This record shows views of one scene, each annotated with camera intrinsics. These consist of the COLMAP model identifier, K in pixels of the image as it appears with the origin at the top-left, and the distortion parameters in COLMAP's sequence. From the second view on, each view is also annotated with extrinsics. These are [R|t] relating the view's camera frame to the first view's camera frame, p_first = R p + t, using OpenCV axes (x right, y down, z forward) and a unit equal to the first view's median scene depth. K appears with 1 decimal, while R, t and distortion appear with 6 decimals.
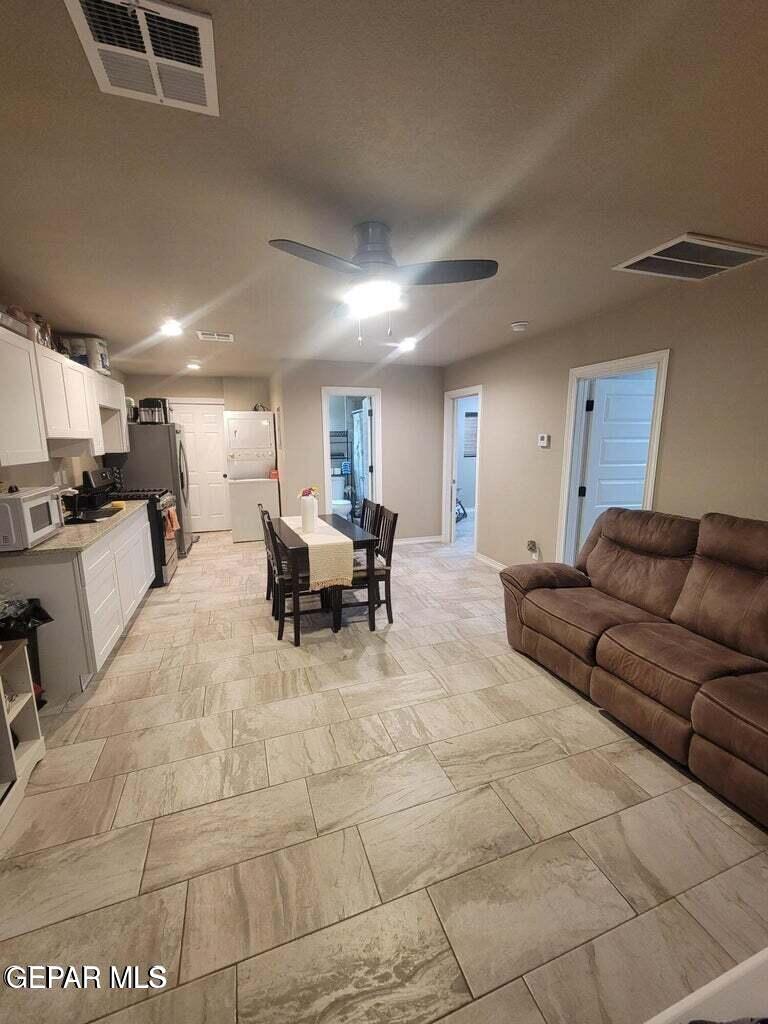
lens RADIAL K [[417.9, 0, 382.9], [0, 417.9, 512.4], [0, 0, 1]] dist [0.000086, 0.001004]
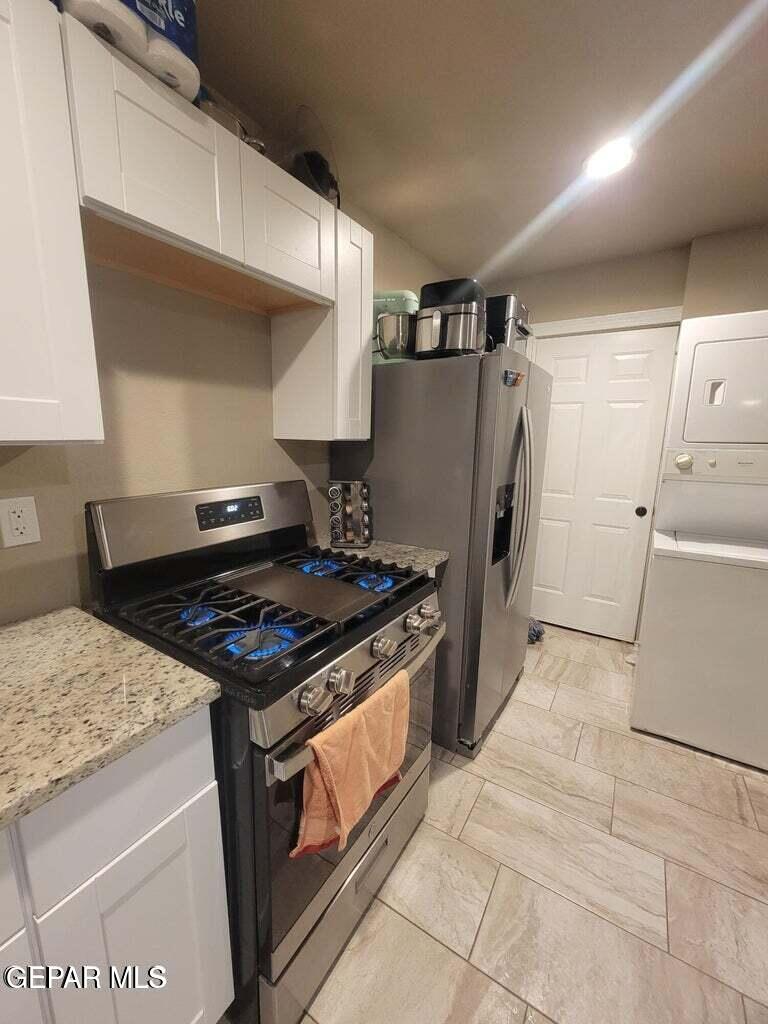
lens RADIAL K [[417.9, 0, 383.2], [0, 417.9, 514.6], [0, 0, 1]] dist [0.000086, 0.001004]
pose [[0.621548, 0.161479, -0.766553, -0.273837], [-0.155003, 0.984529, 0.081714, -0.096157], [0.767888, 0.068029, 0.636961, 0.679205]]
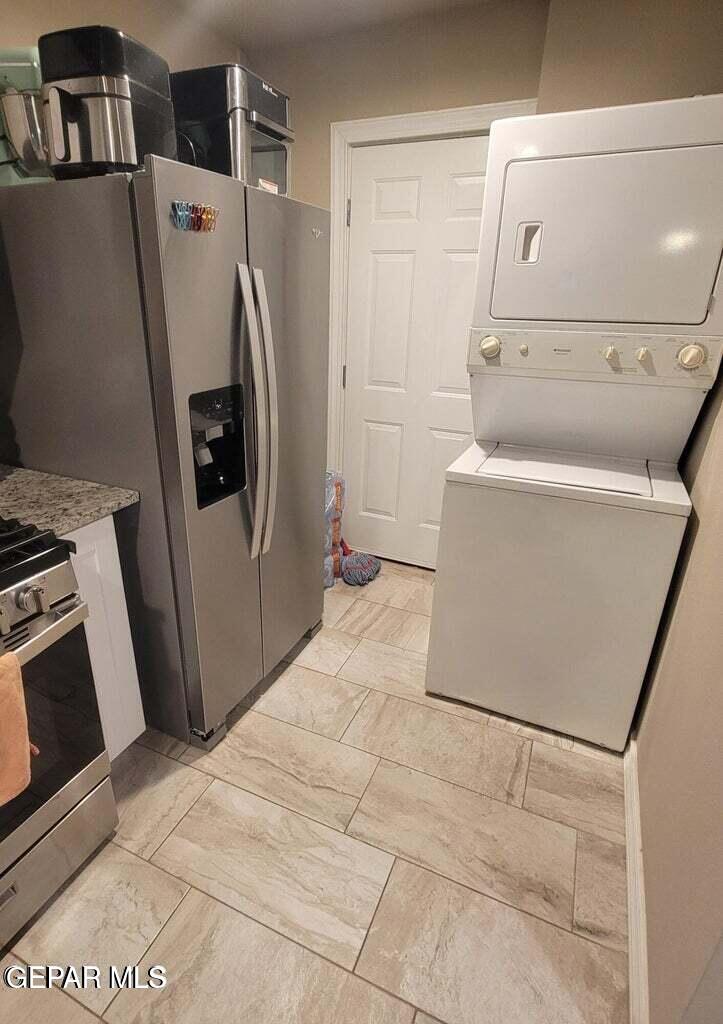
lens RADIAL K [[539.0, 0, 338.2], [0, 539.0, 514.4], [0, 0, 1]] dist [-0.000691, 0.000912]
pose [[0.709386, 0.285432, -0.644438, -0.226253], [-0.141625, 0.953406, 0.266381, -0.126210], [0.690444, -0.097698, 0.716758, 0.784576]]
